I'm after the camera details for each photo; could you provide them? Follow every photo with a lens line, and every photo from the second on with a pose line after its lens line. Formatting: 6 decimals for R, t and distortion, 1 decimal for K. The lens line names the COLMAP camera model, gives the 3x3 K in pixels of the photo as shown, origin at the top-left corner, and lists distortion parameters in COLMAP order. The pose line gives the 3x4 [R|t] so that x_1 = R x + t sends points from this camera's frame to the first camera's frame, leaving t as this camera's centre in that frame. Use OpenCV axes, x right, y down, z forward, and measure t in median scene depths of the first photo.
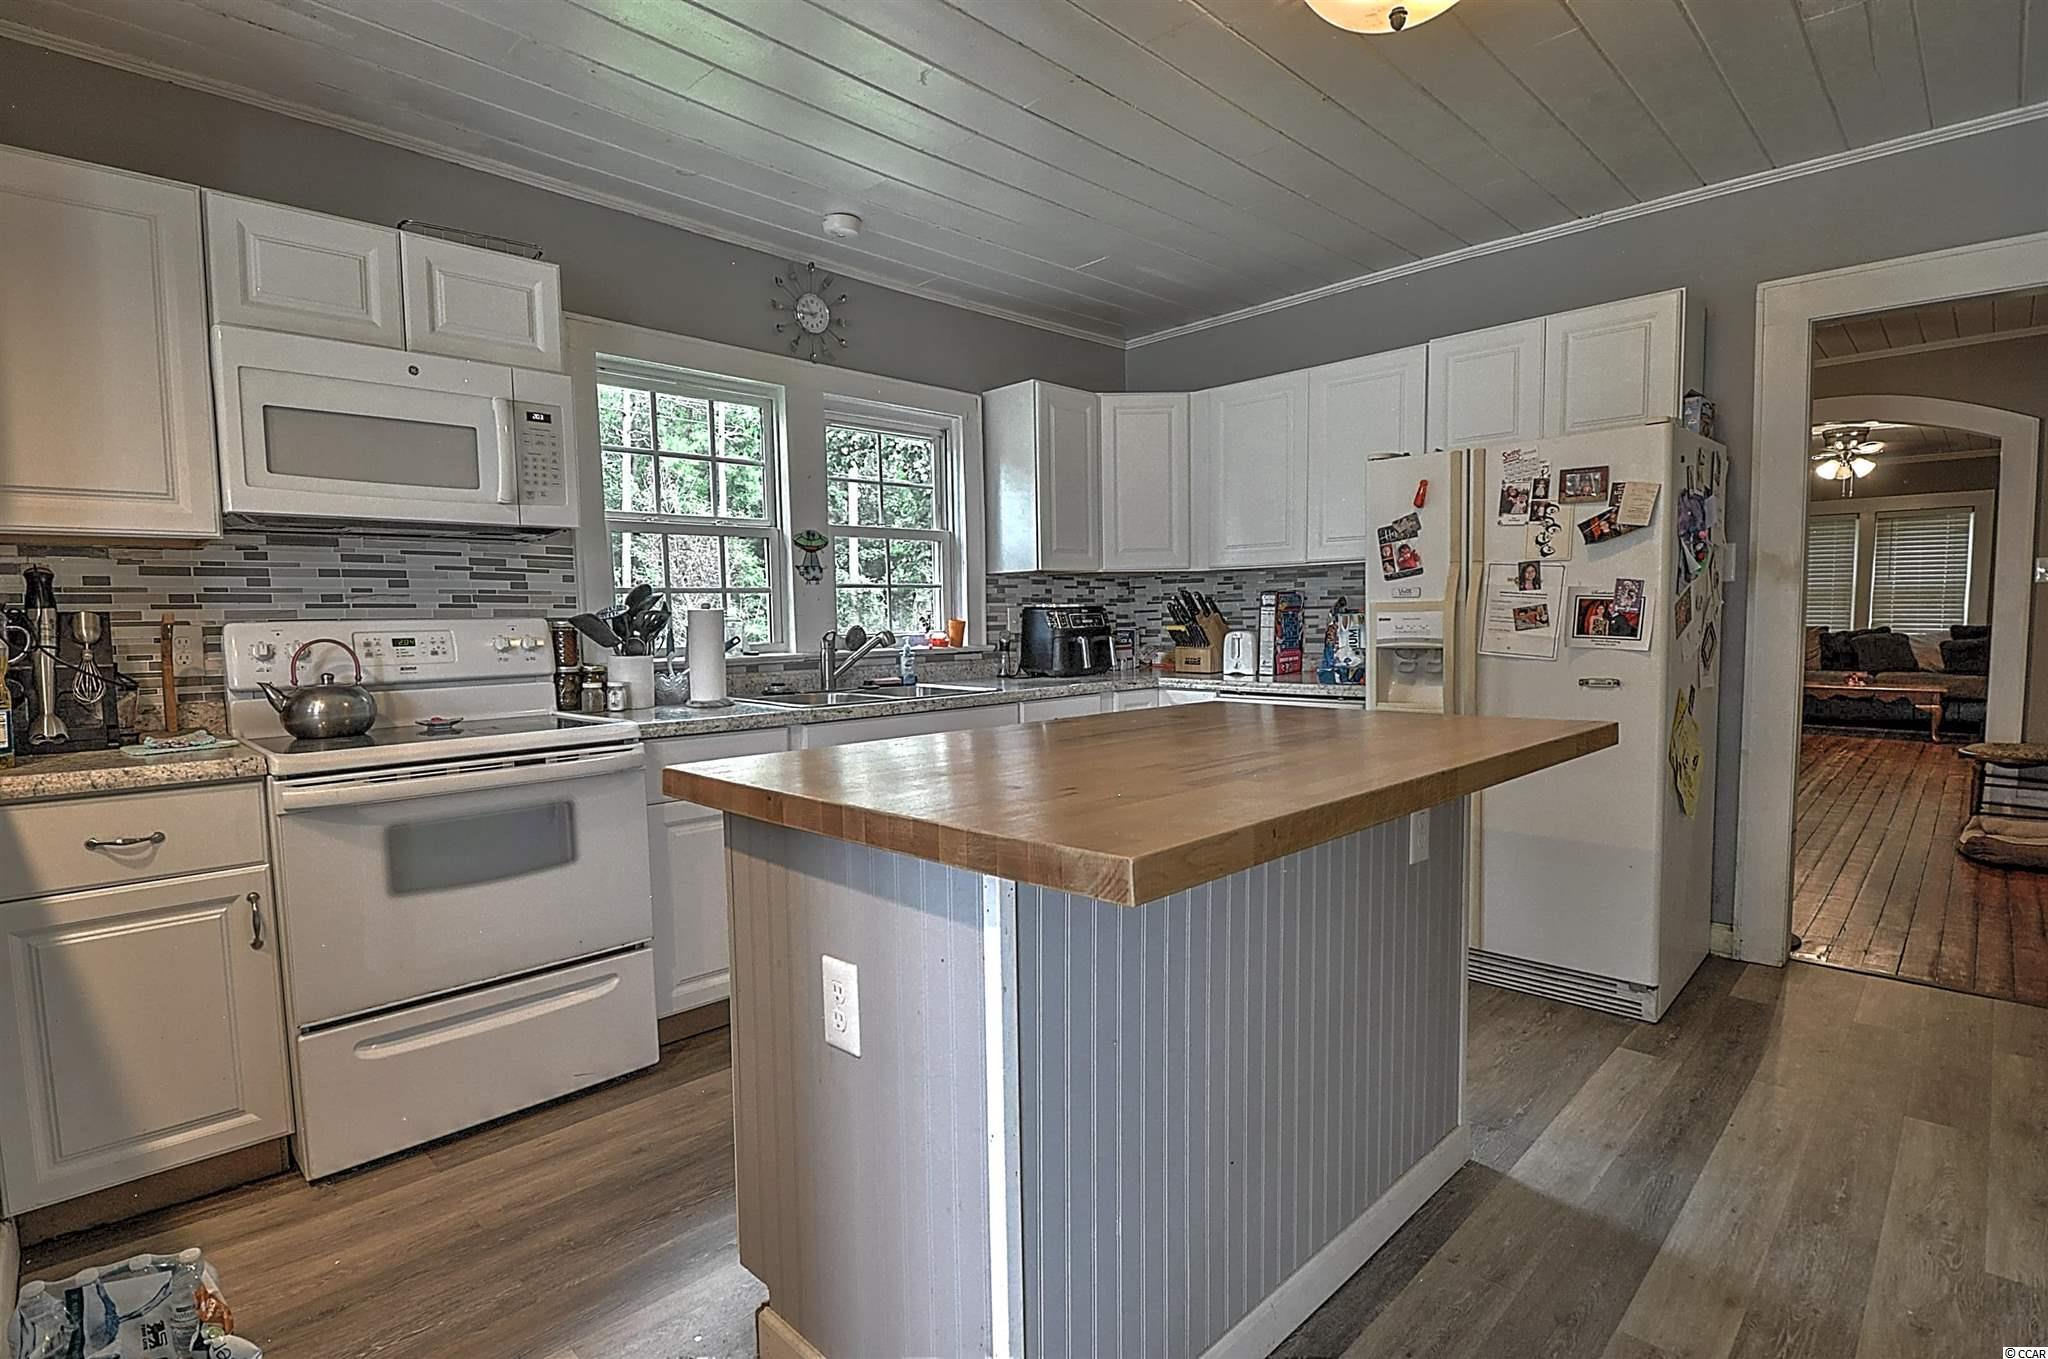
lens RADIAL K [[982.8, 0, 997.6], [0, 982.8, 696.0], [0, 0, 1]] dist [0.012210, -0.019947]
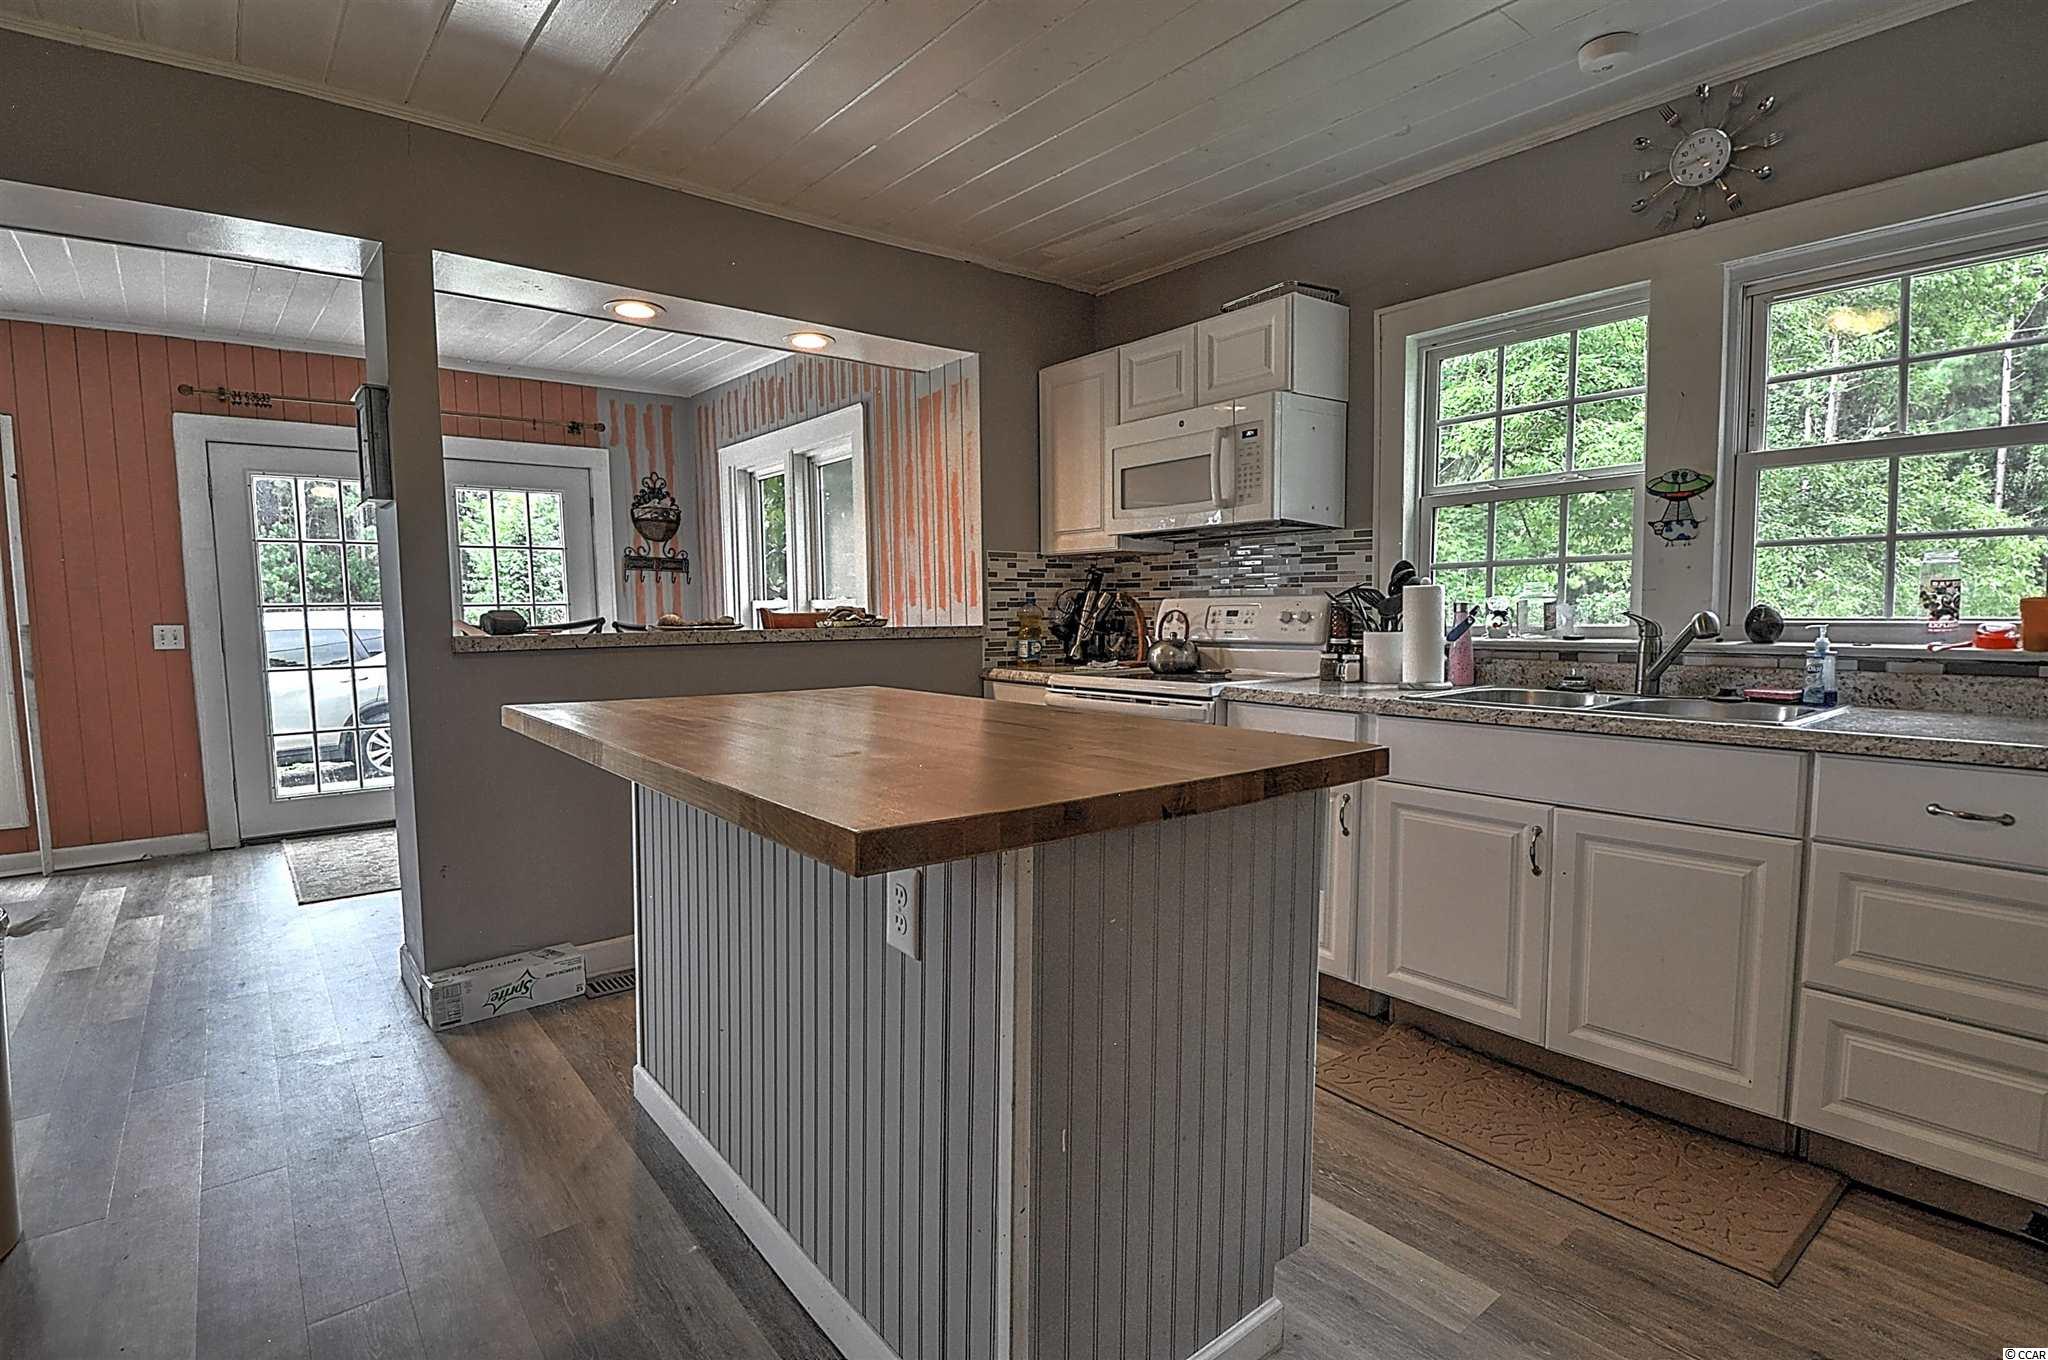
lens RADIAL K [[982.8, 0, 997.6], [0, 982.8, 696.5], [0, 0, 1]] dist [0.012210, -0.019947]
pose [[-0.119640, 0.103901, -0.987366, 0.729159], [-0.070775, 0.991086, 0.112869, -0.063993], [0.990291, 0.083384, -0.111220, 0.751958]]
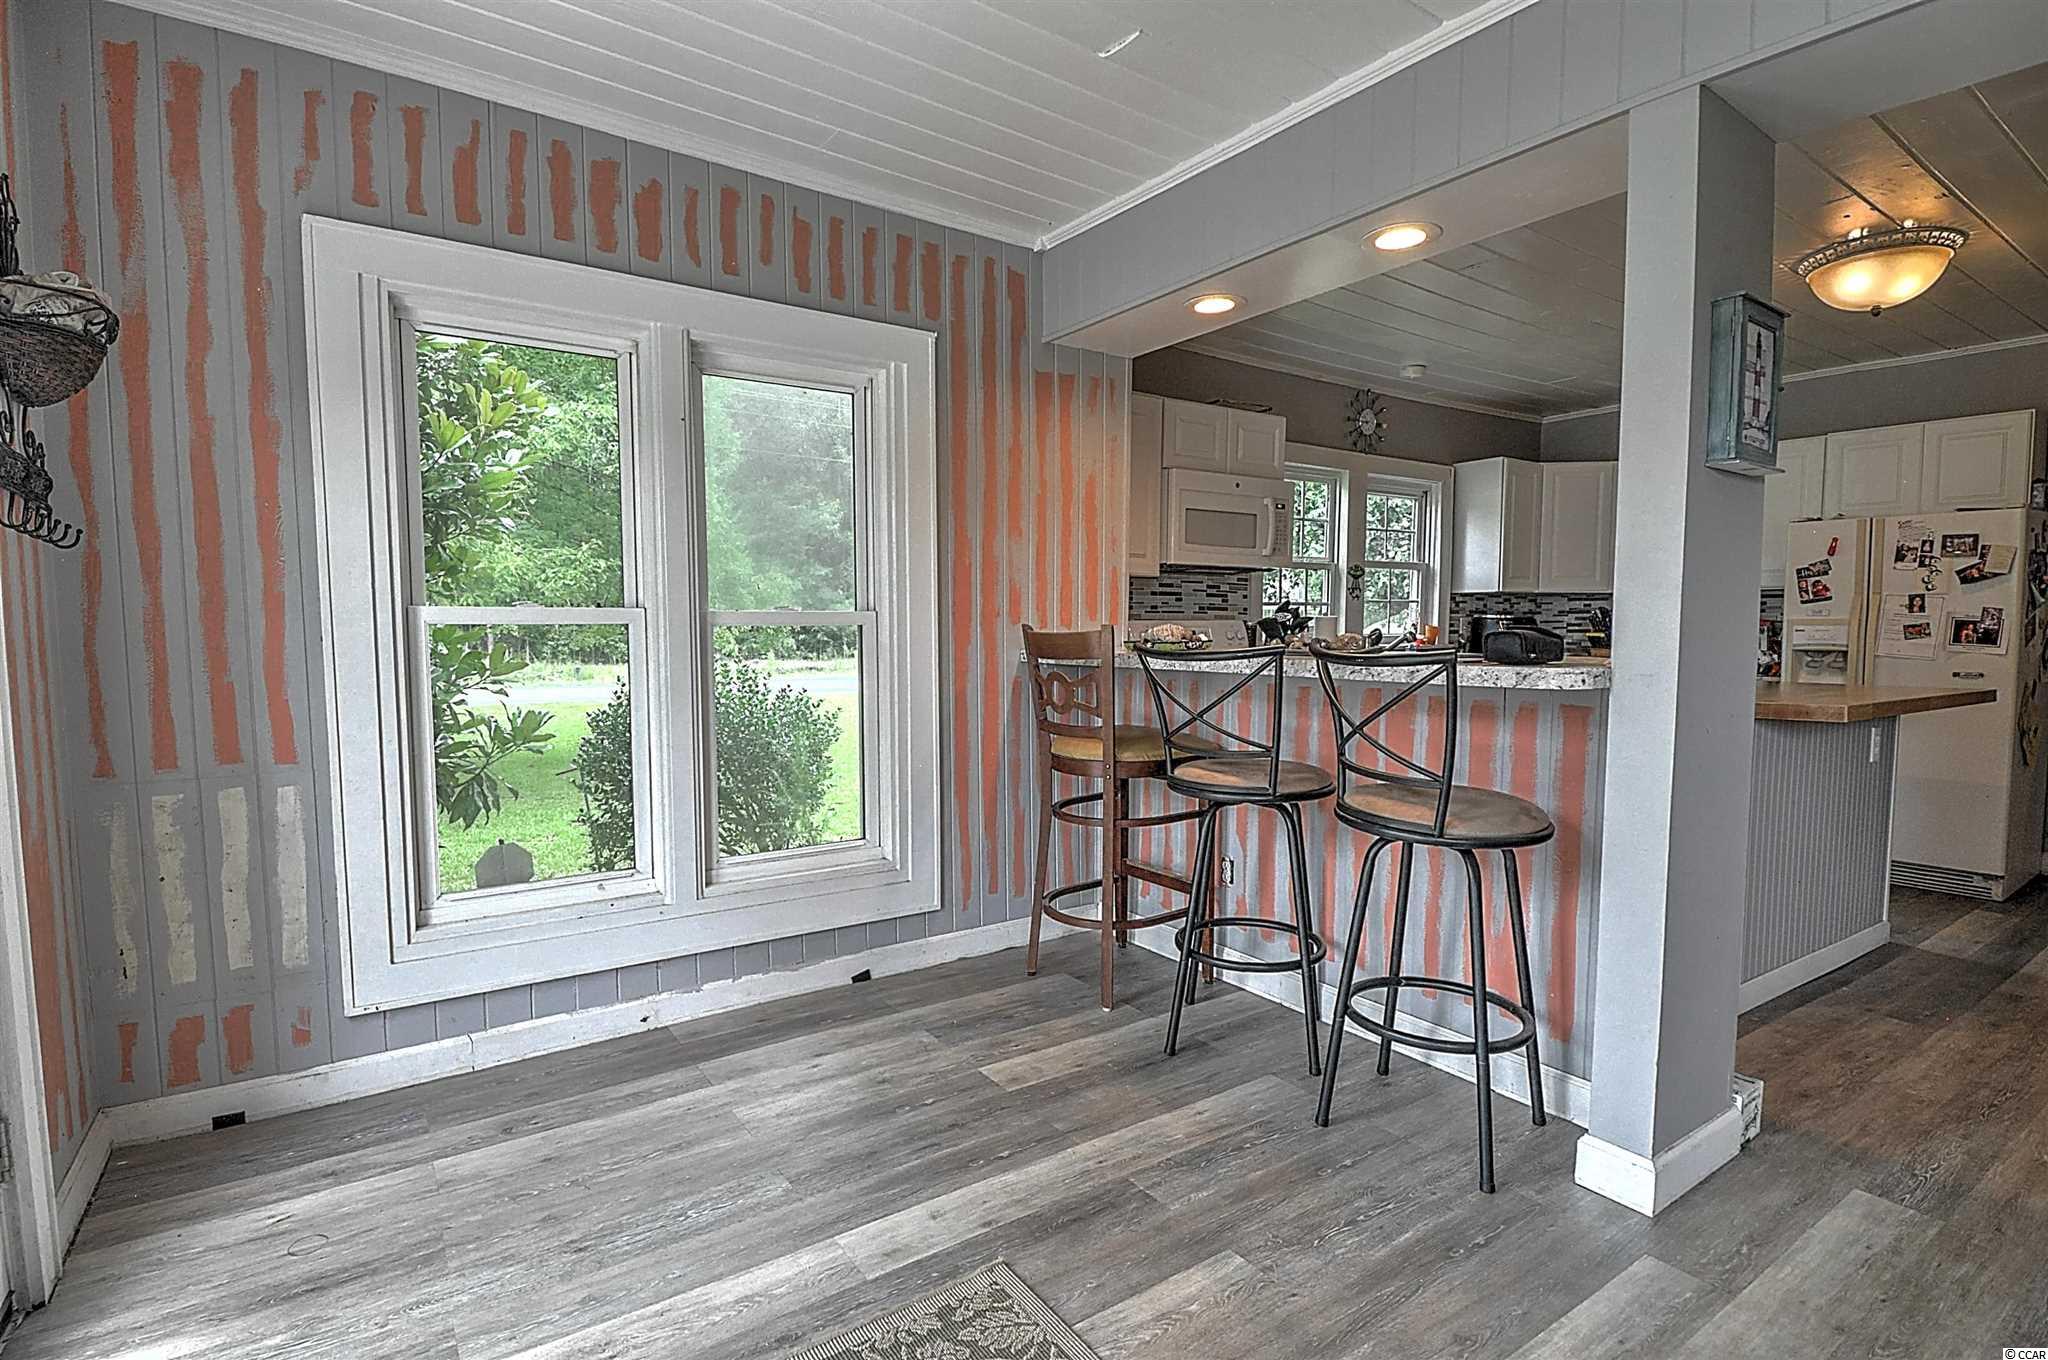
lens RADIAL K [[982.8, 0, 997.6], [0, 982.8, 696.5], [0, 0, 1]] dist [0.012210, -0.019947]
pose [[0.982184, 0.030712, -0.185394, -0.552260], [-0.031576, 0.999500, -0.001708, 0.066337], [0.185249, 0.007532, 0.982663, -0.720976]]
